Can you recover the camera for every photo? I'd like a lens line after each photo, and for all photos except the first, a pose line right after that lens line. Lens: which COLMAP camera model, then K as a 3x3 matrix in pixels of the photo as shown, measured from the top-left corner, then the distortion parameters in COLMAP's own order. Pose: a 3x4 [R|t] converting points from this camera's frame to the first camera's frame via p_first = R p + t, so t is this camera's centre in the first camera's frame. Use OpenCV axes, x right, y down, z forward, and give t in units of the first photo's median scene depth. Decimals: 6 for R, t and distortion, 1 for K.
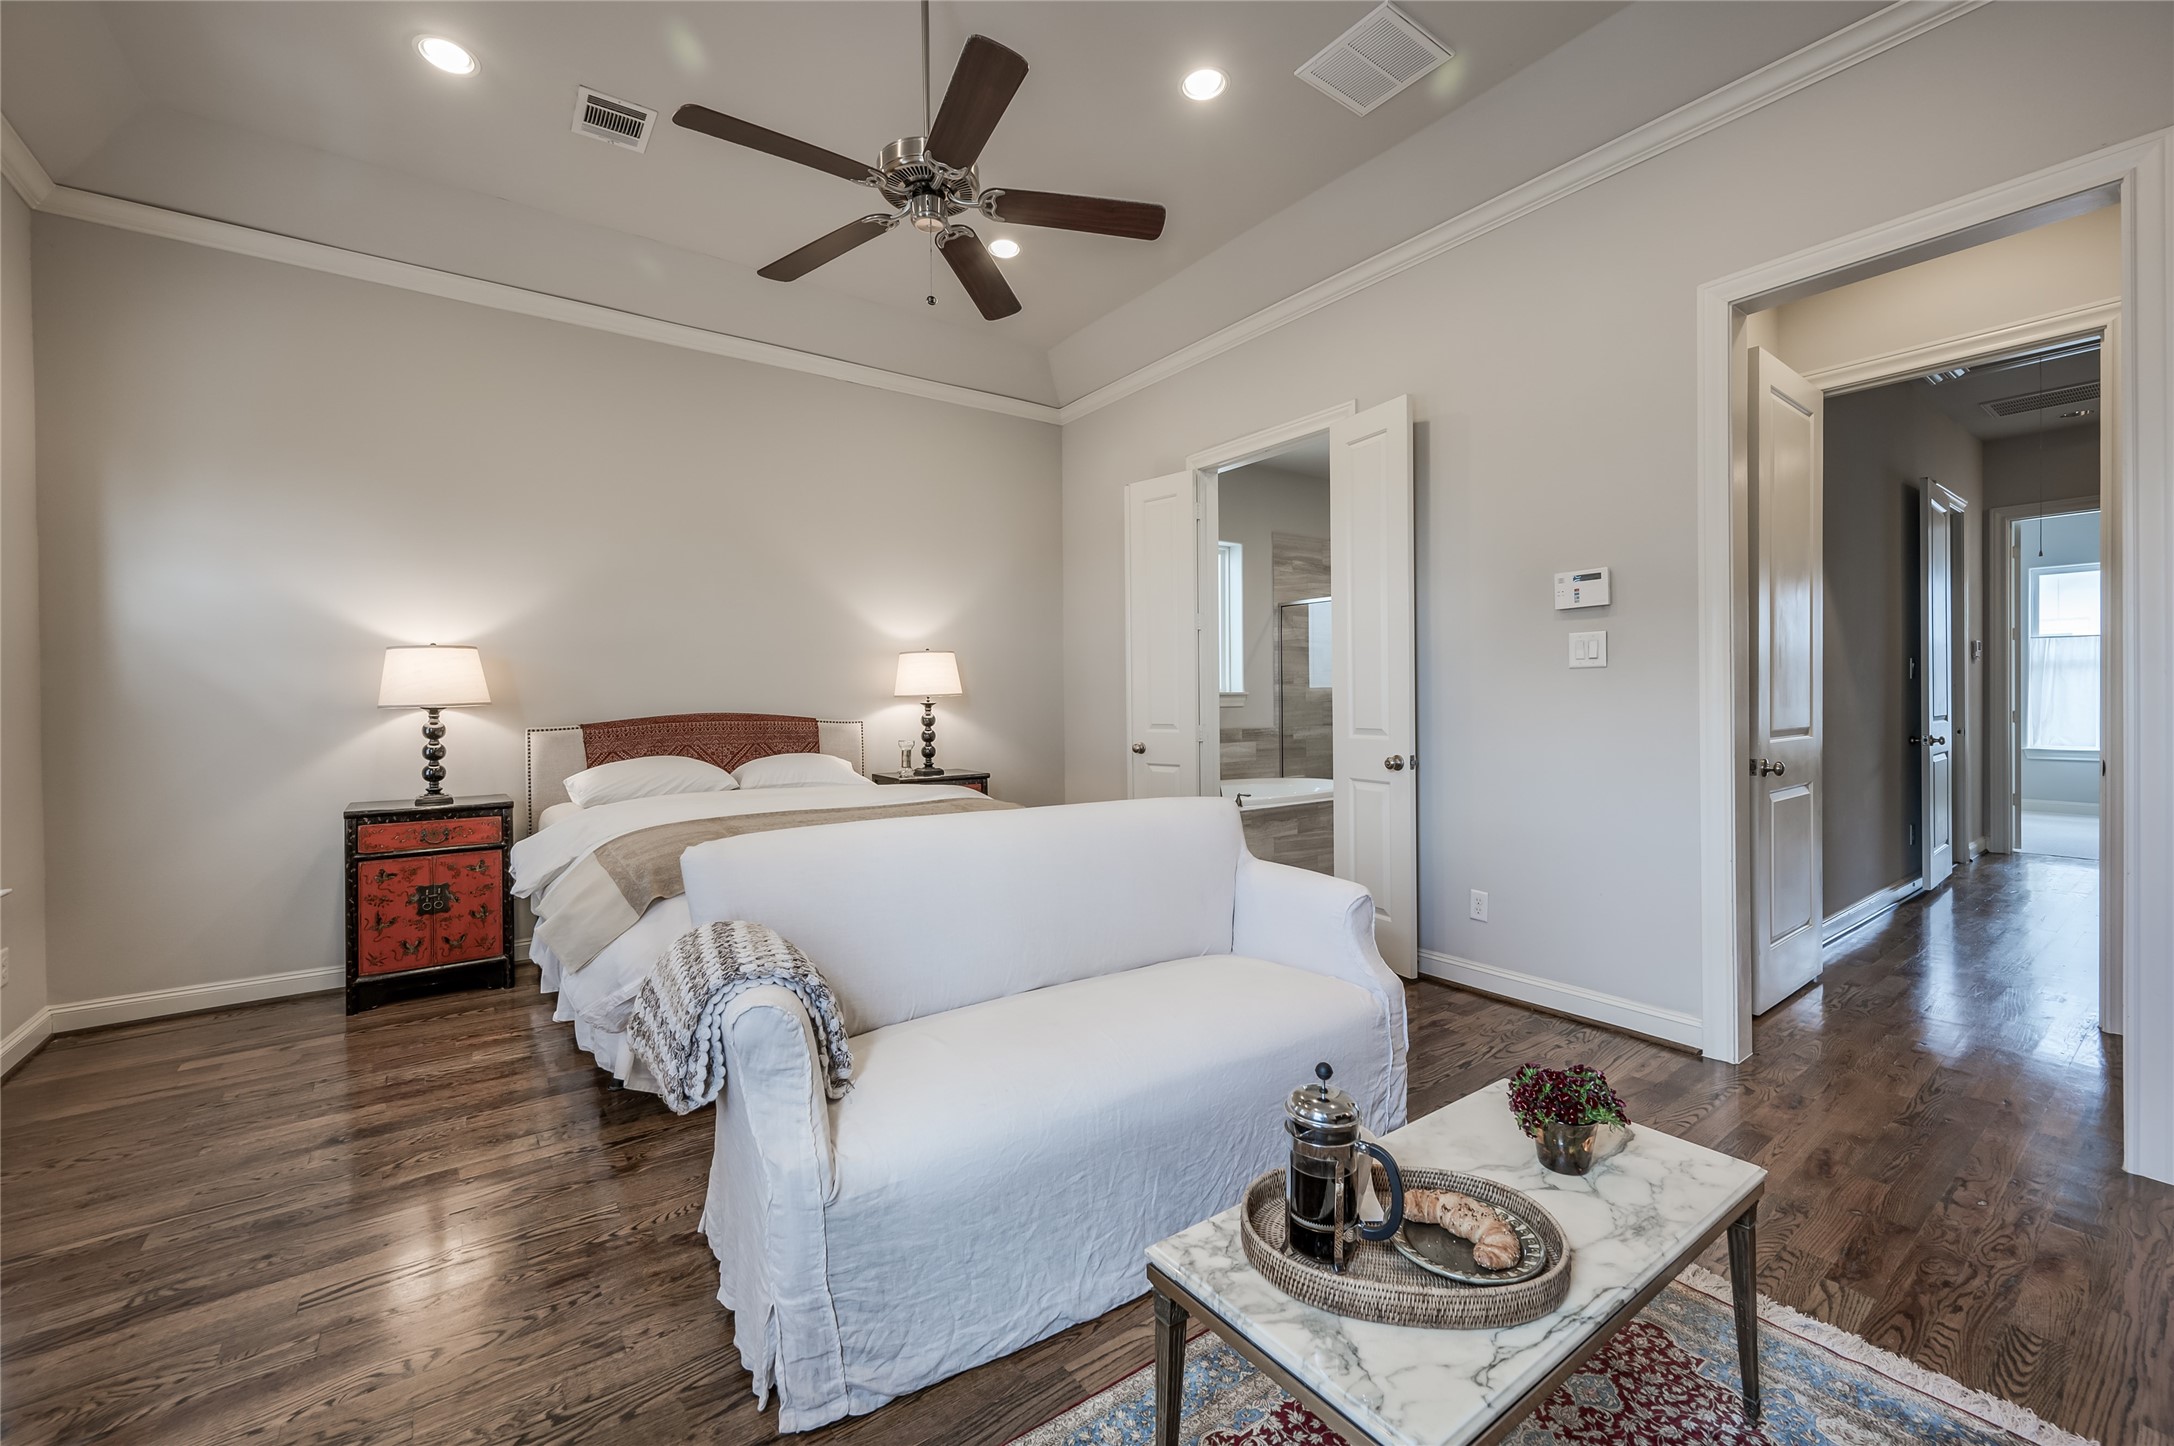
lens RADIAL K [[863.9, 0, 1106.3], [0, 863.9, 705.4], [0, 0, 1]] dist [0.001347, 0.000101]
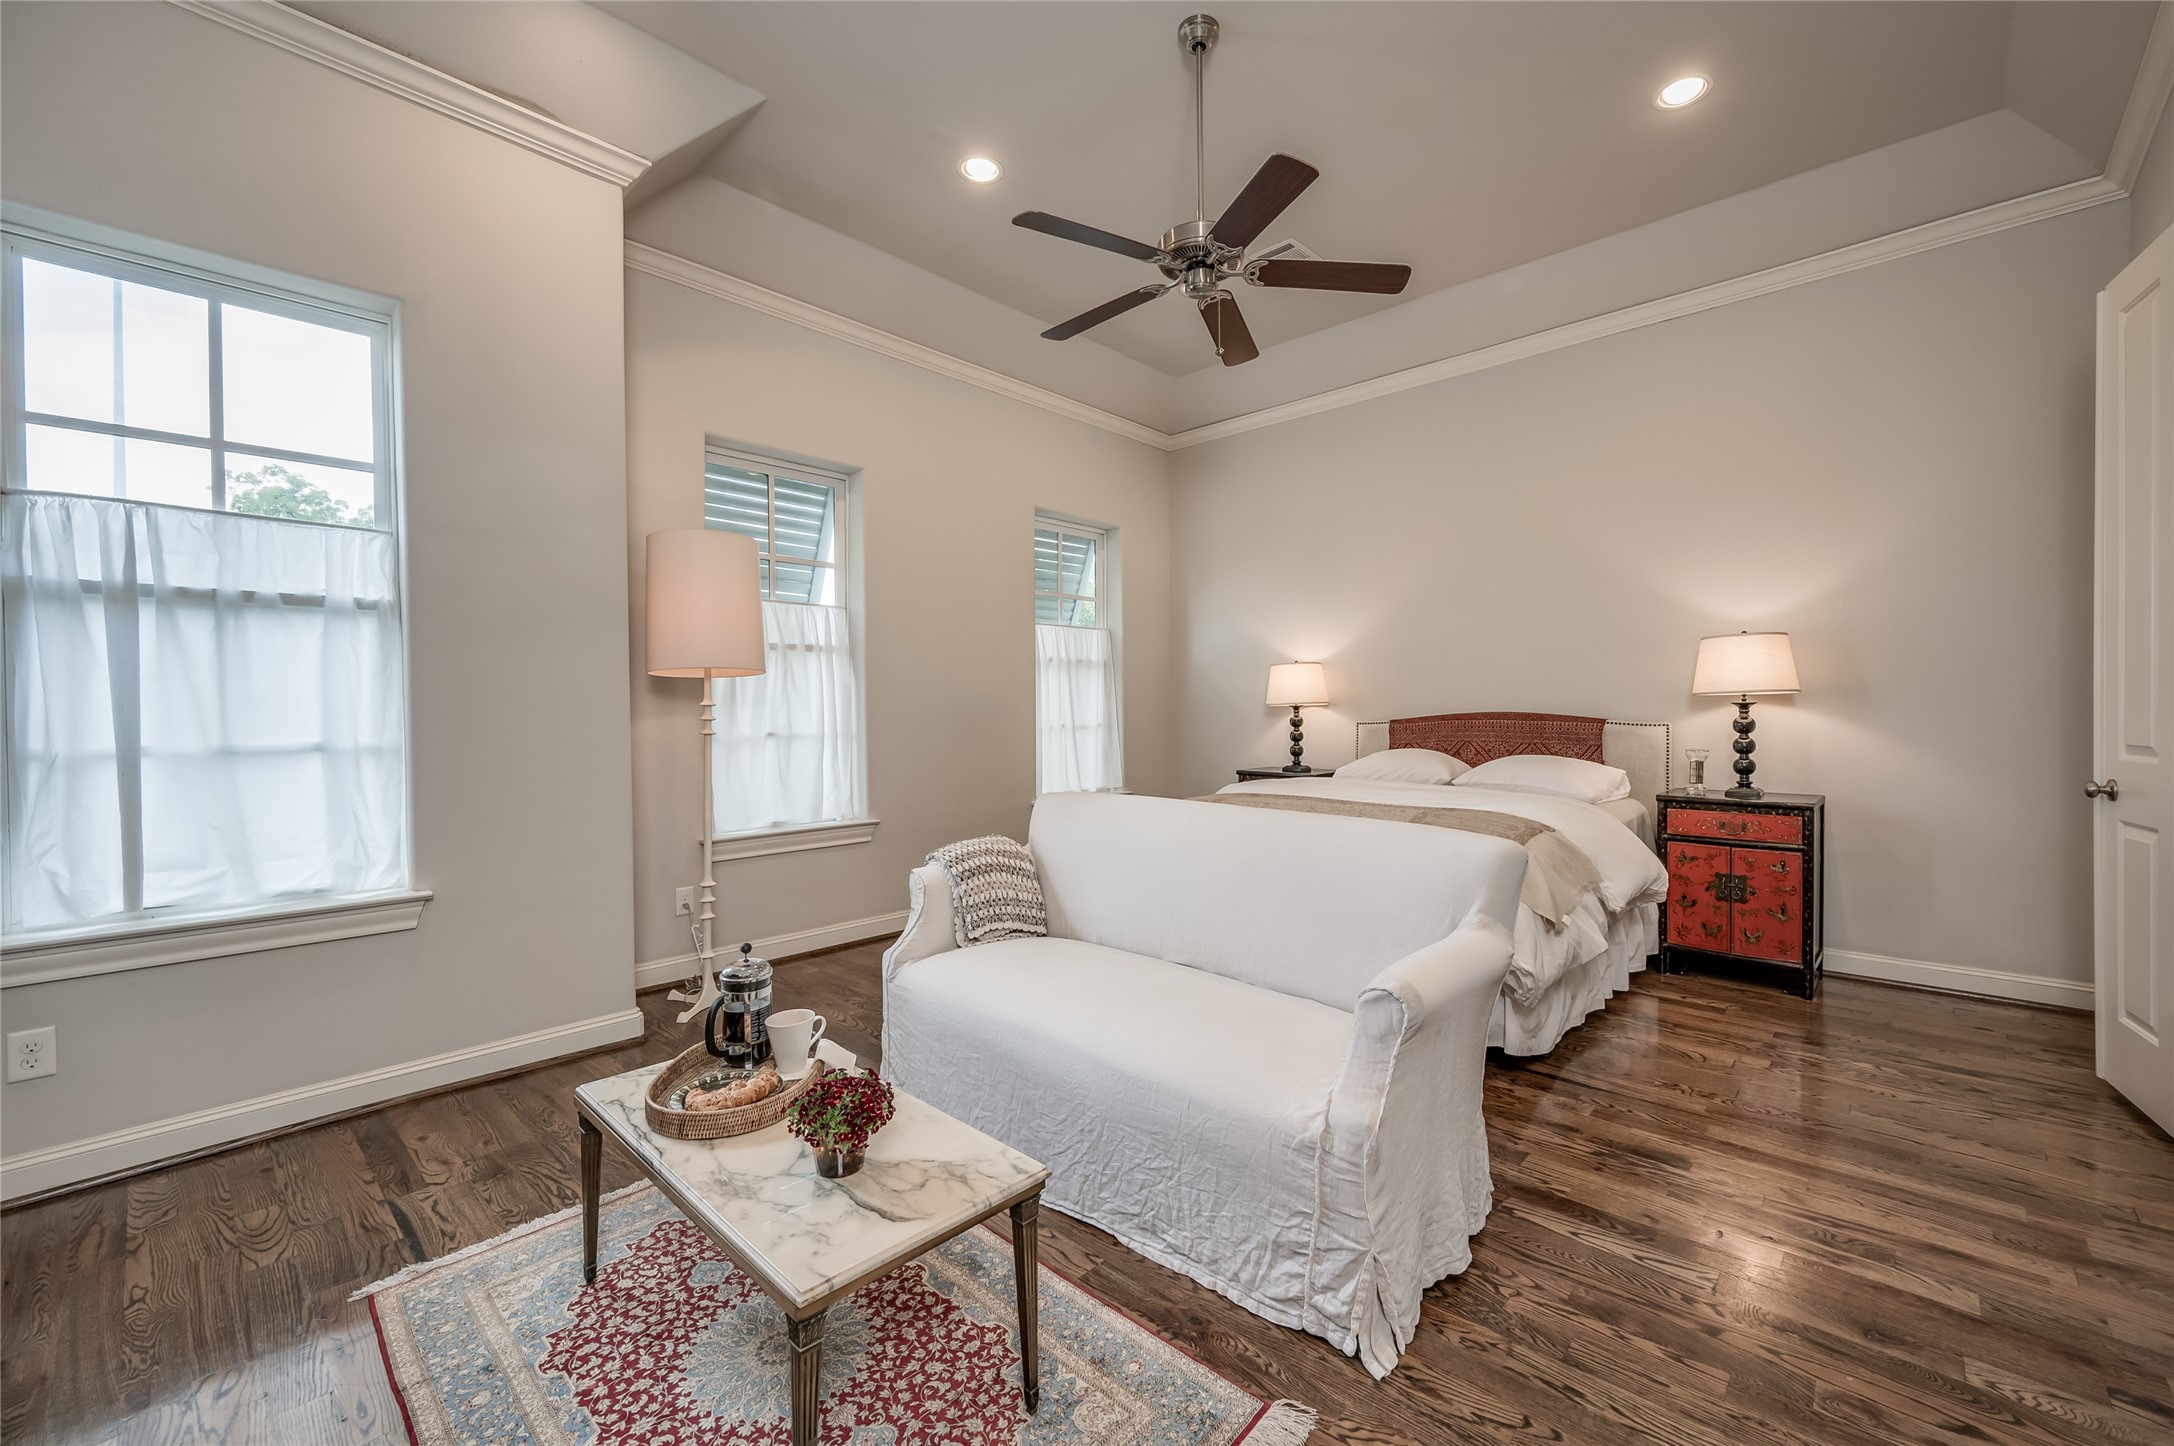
lens RADIAL K [[863.9, 0, 1104.5], [0, 863.9, 717.7], [0, 0, 1]] dist [0.001347, 0.000101]
pose [[0.190489, 0.019622, -0.981493, 0.430093], [0.000535, 0.999798, 0.020092, -0.004619], [0.981689, -0.004352, 0.190440, 0.304575]]
